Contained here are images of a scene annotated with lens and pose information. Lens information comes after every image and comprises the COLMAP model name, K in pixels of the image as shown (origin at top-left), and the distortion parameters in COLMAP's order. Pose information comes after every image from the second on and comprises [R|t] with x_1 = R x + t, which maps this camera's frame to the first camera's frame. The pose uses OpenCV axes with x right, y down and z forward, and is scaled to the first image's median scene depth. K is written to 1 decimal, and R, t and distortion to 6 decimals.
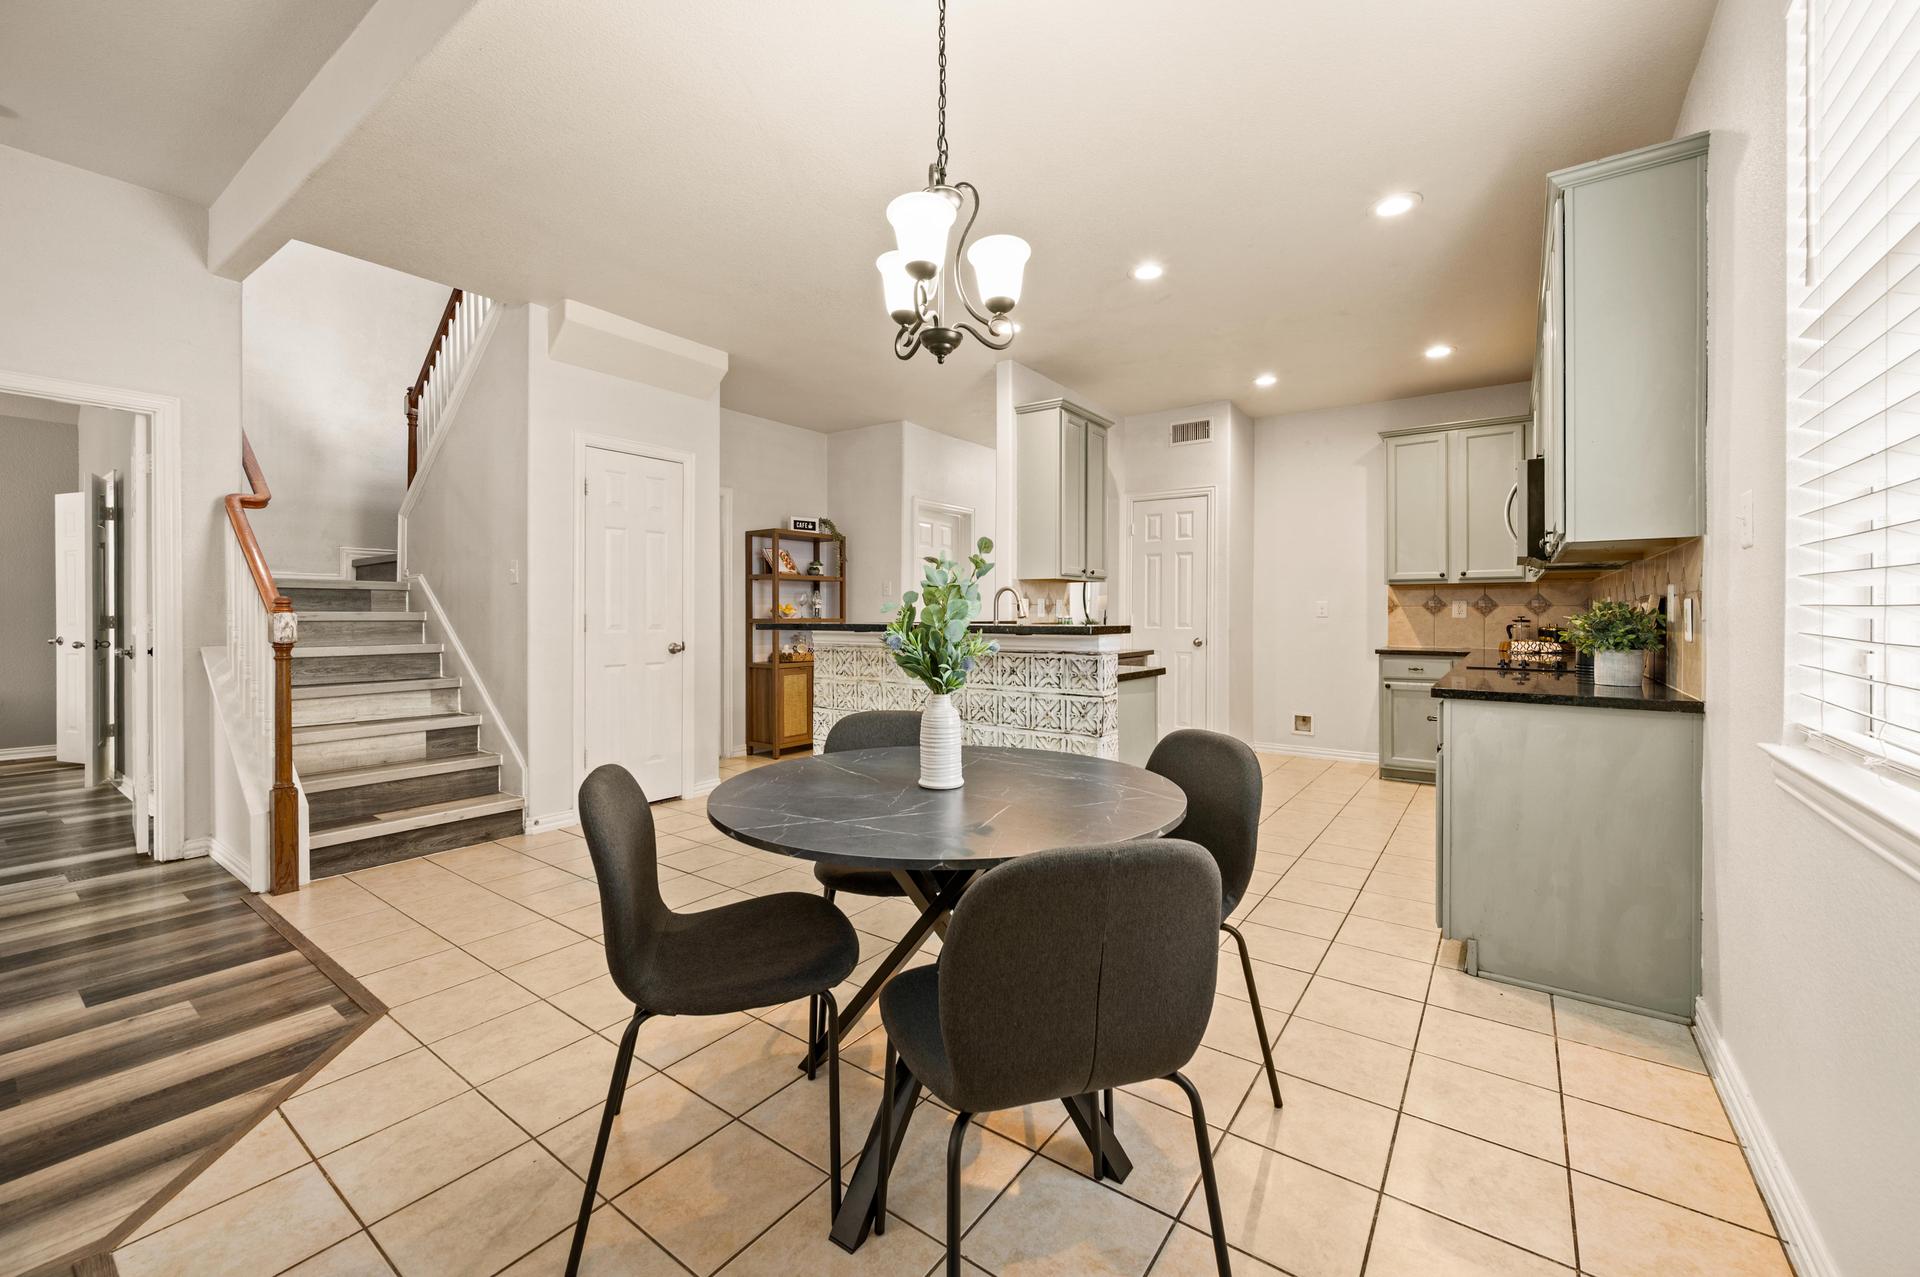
lens RADIAL K [[758.4, 0, 964.4], [0, 758.4, 625.8], [0, 0, 1]] dist [0.000464, 0.000194]
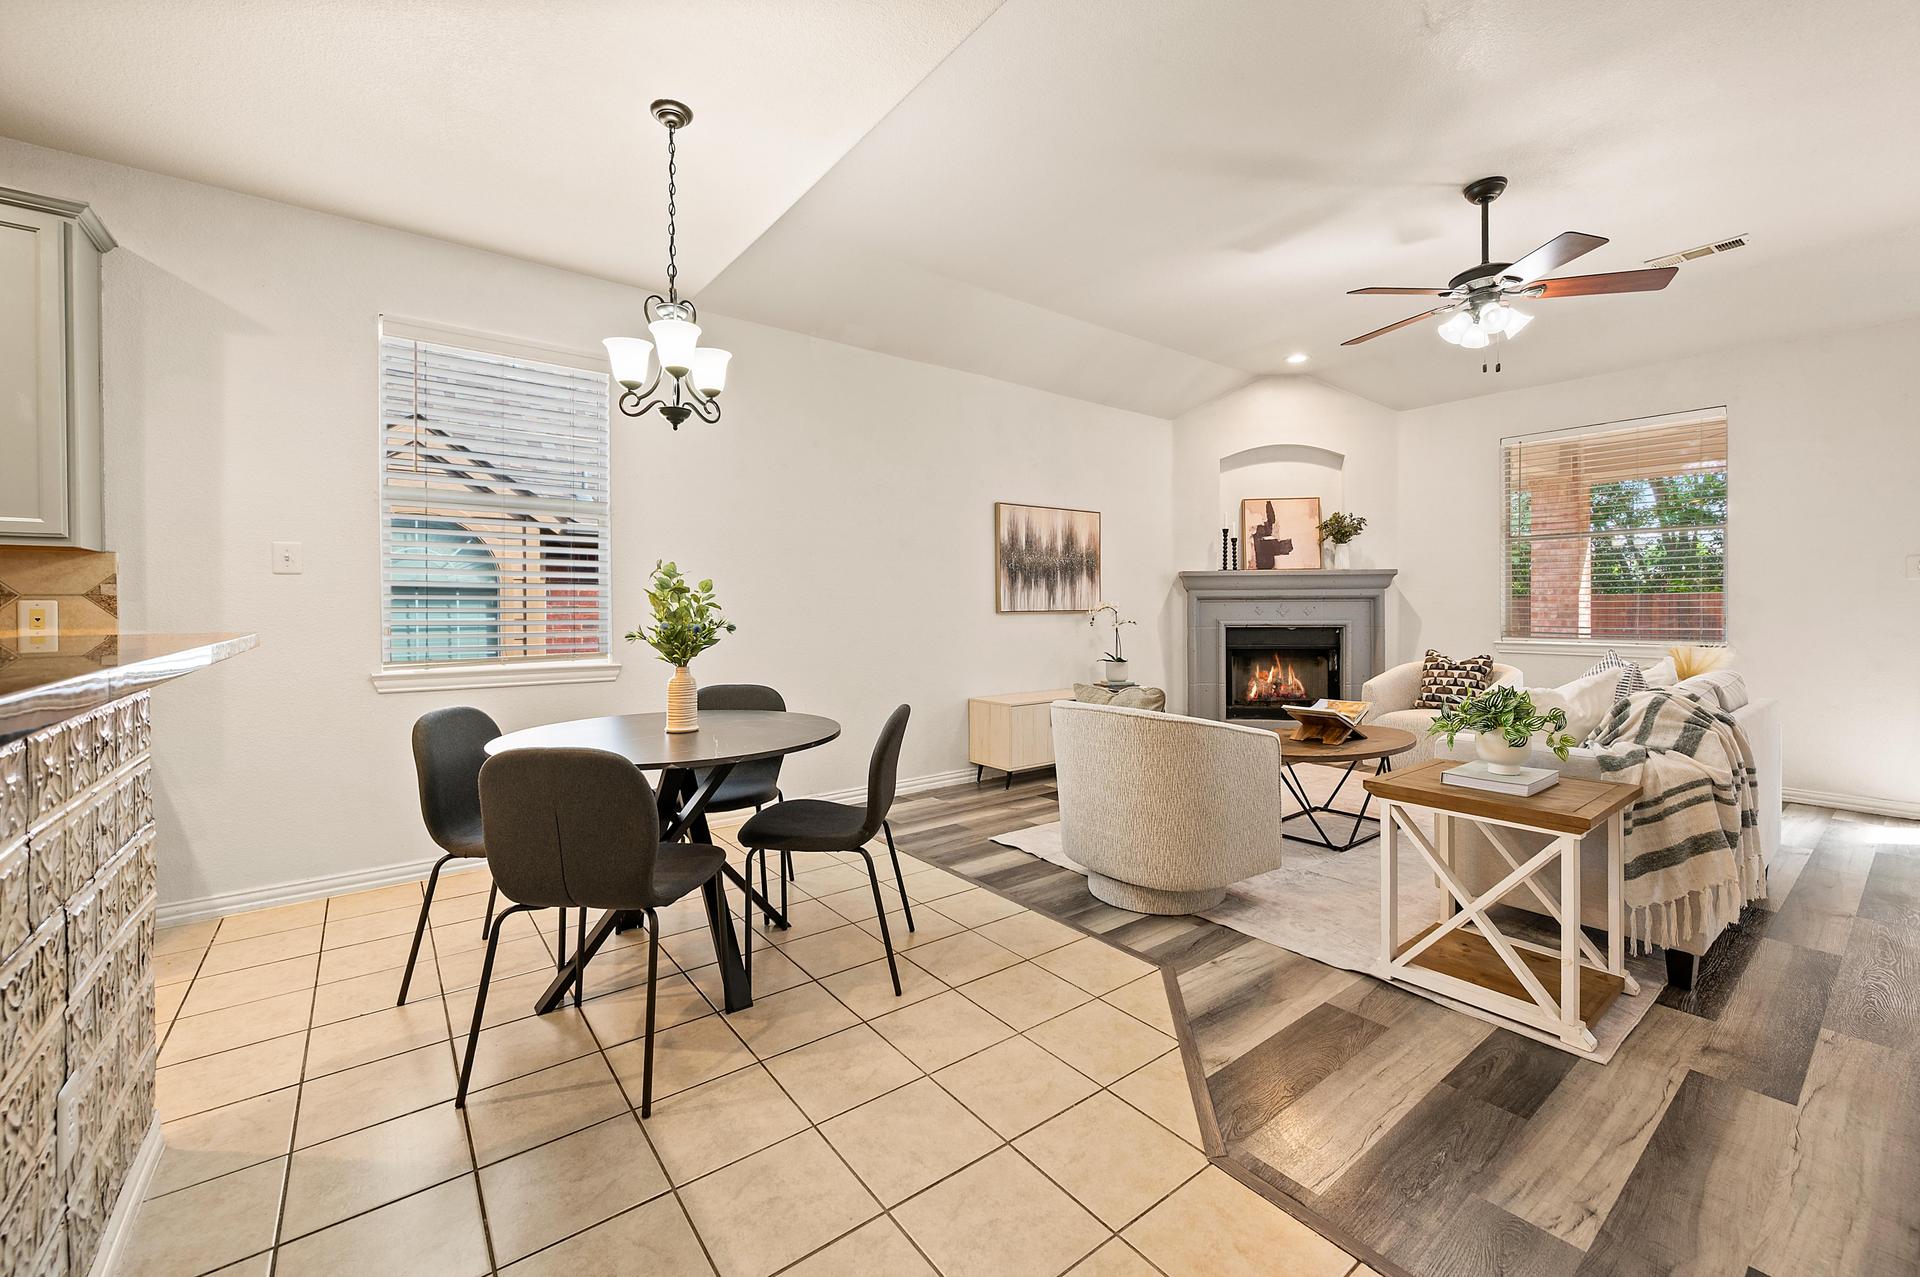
lens RADIAL K [[754.6, 0, 952.7], [0, 754.6, 631.5], [0, 0, 1]] dist [0.000027, -0.000118]
pose [[-0.956057, -0.005456, 0.293131, -0.309987], [0.008747, 0.998851, 0.047120, -0.012756], [-0.293052, 0.047614, -0.954910, 0.735335]]
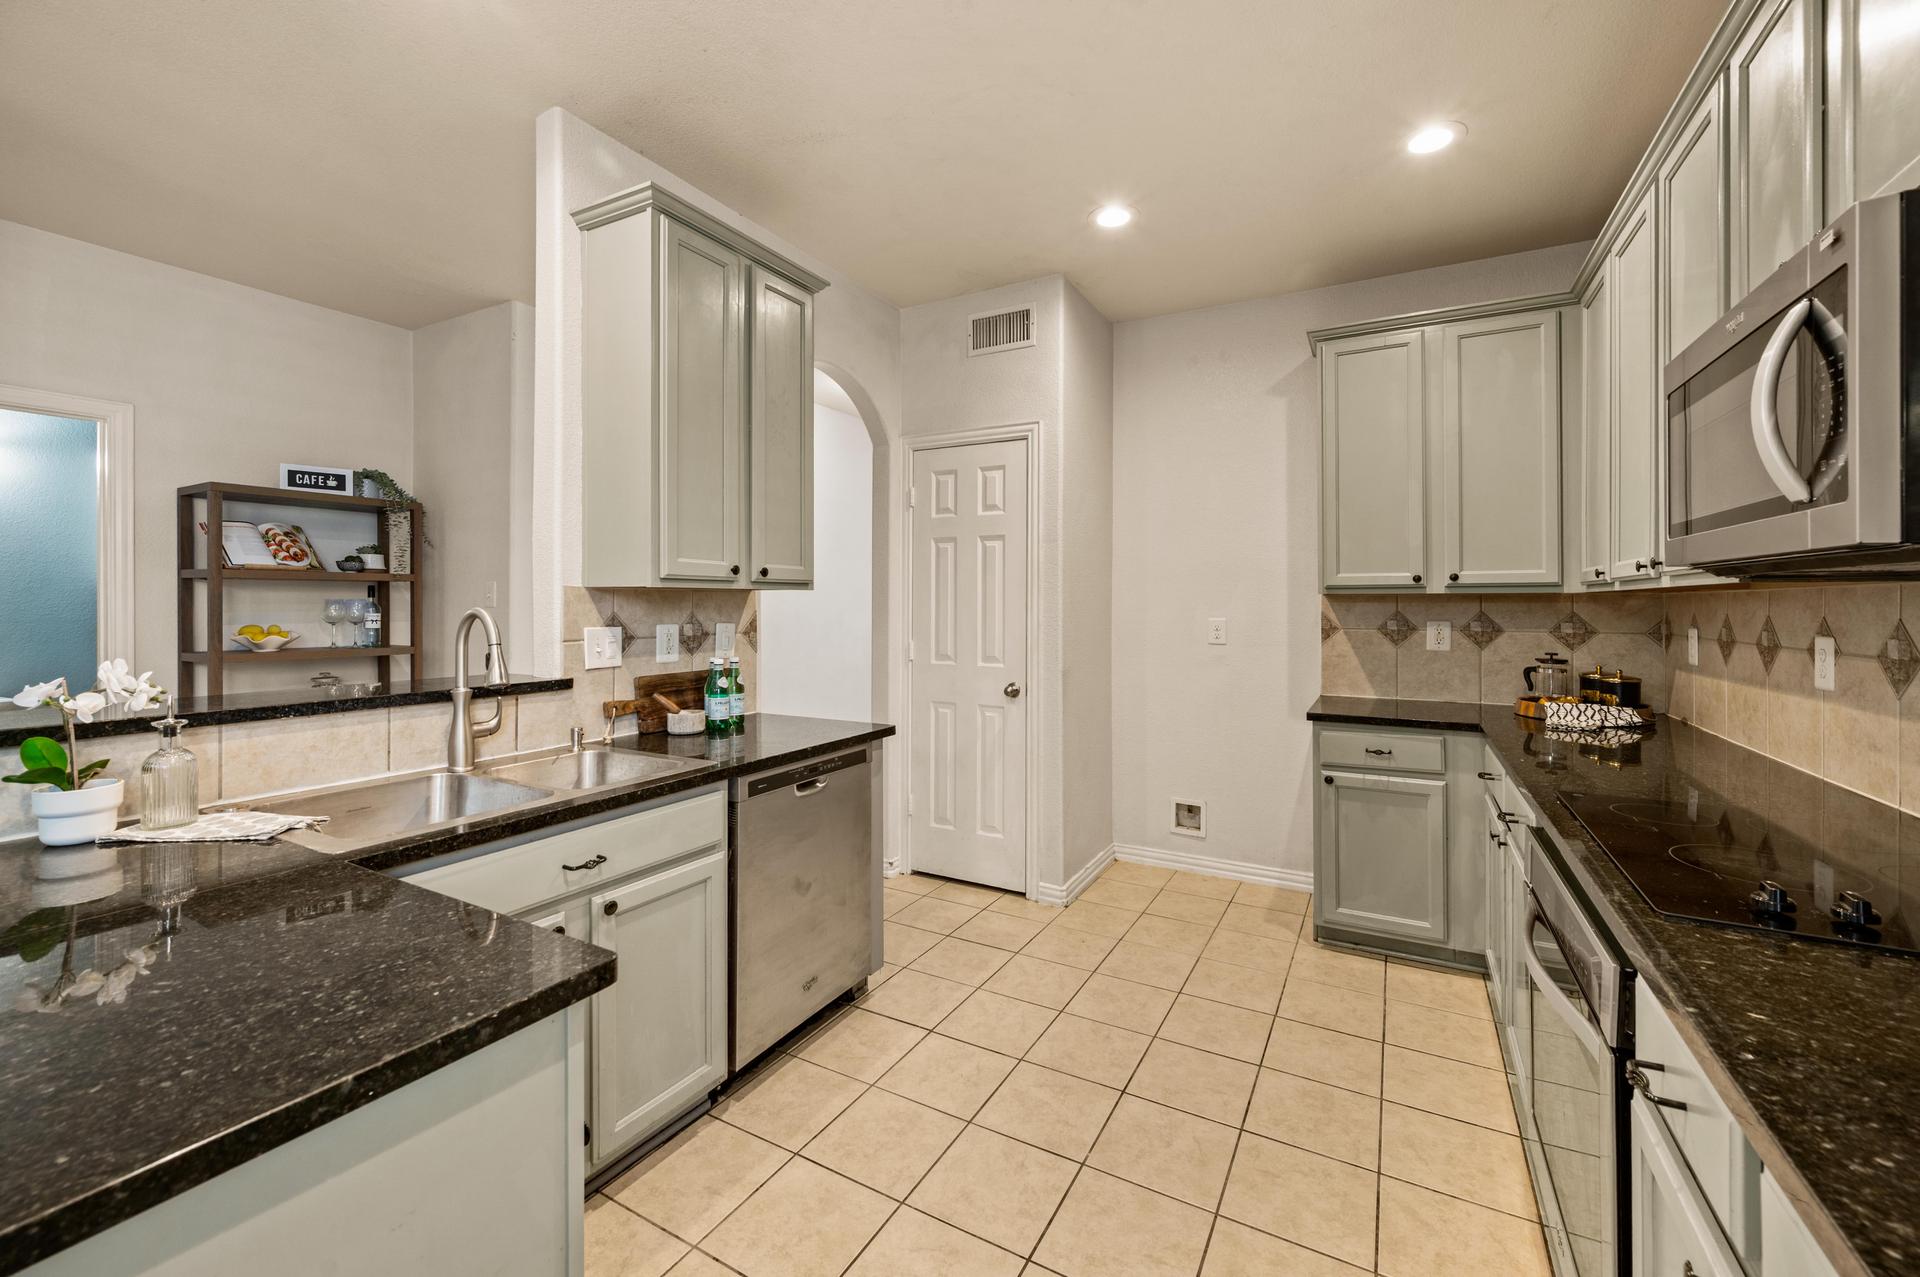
lens RADIAL K [[769.1, 0, 963.8], [0, 769.1, 610.2], [0, 0, 1]] dist [0.001531, 0.000056]
pose [[0.993778, -0.001051, 0.111374, 0.232989], [0.001664, 0.999984, -0.005409, -0.041609], [-0.111367, 0.005560, 0.993764, 0.474587]]
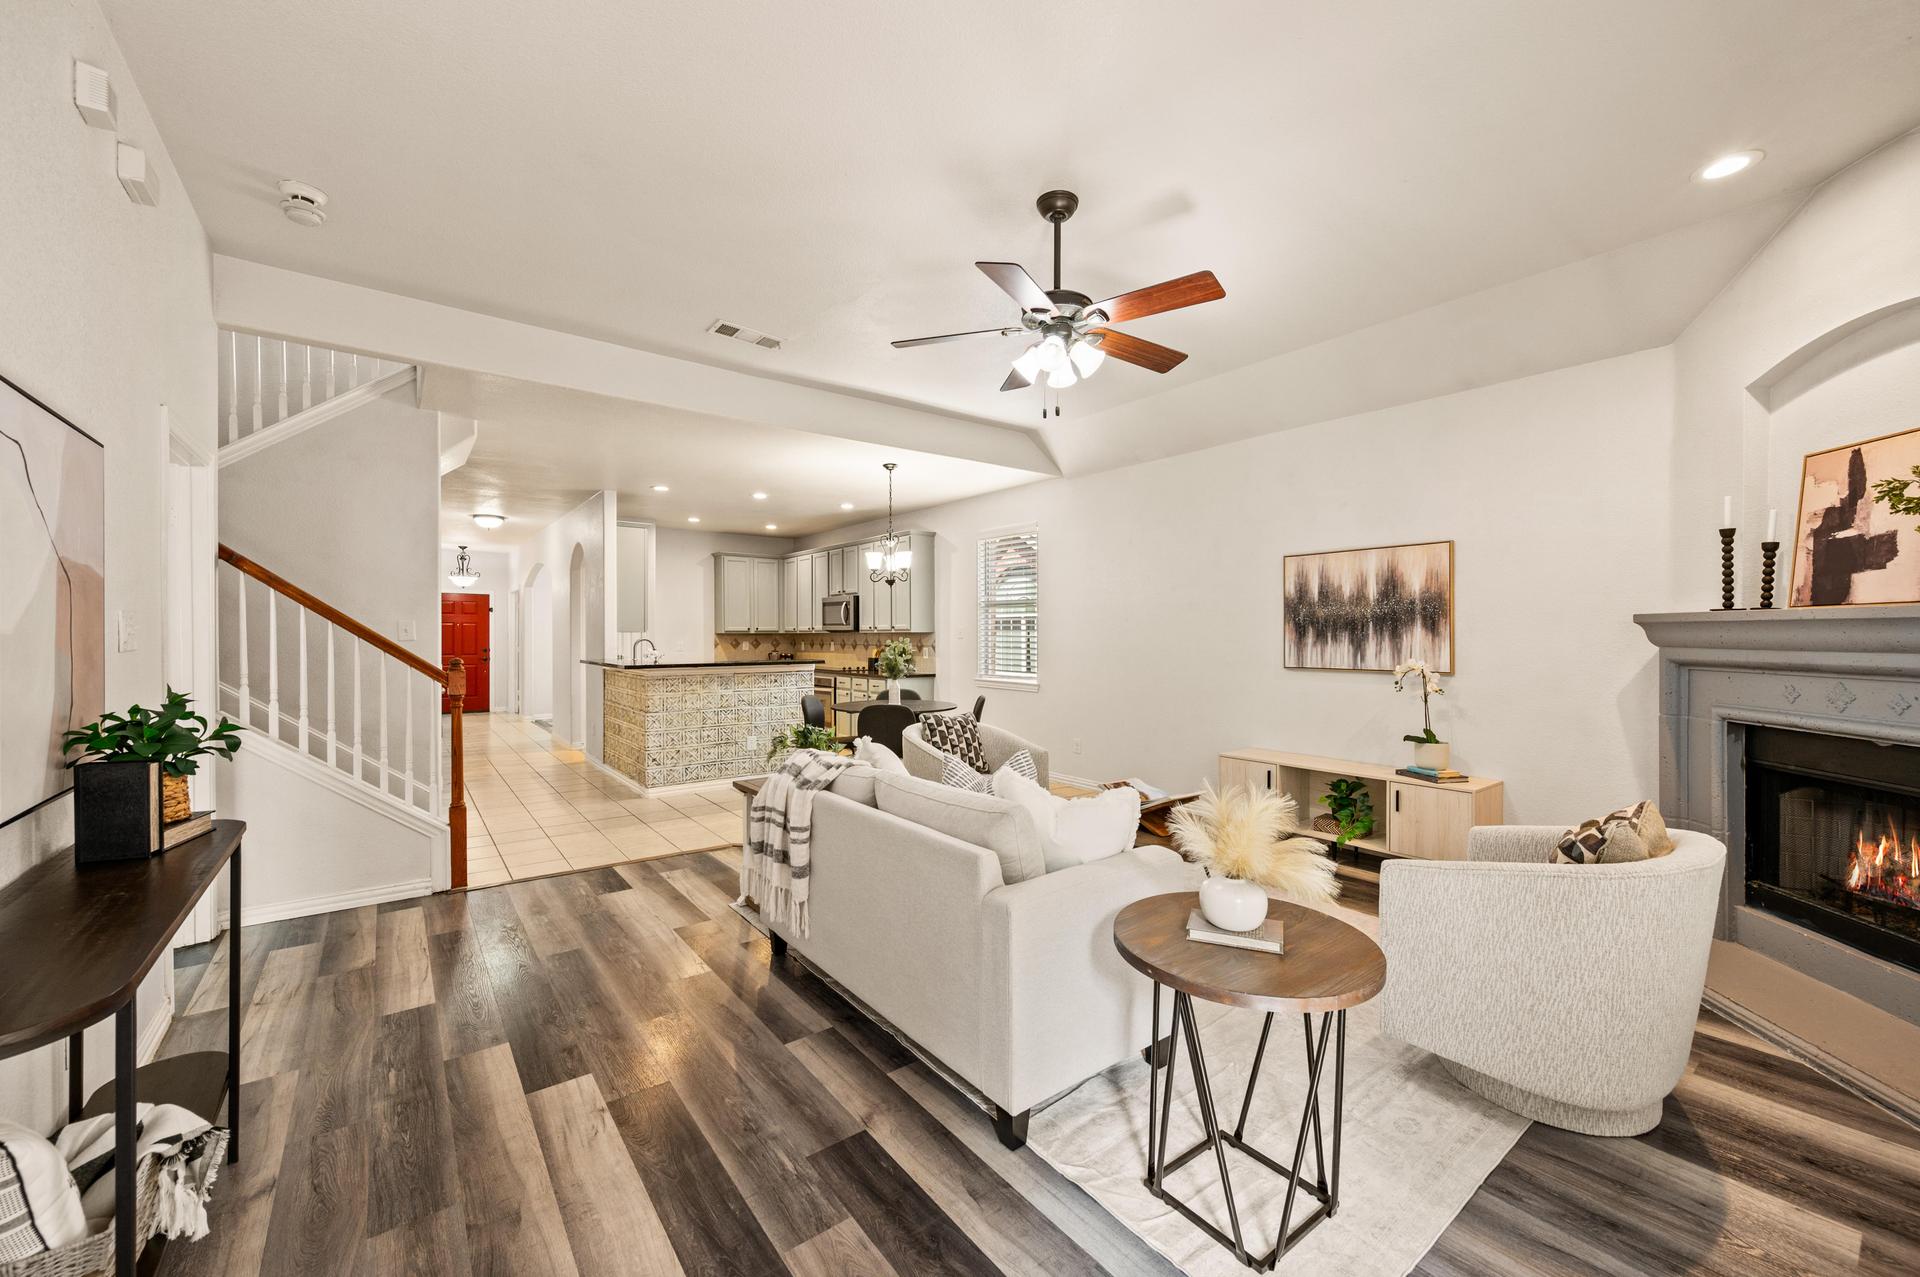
lens RADIAL K [[754.6, 0, 969.9], [0, 754.6, 635.0], [0, 0, 1]] dist [-0.000527, -0.000131]
pose [[0.284948, -0.001653, 0.958542, -1.133388], [0.015526, 0.999875, -0.002891, -0.036907], [-0.958417, 0.015706, 0.284938, -0.128577]]
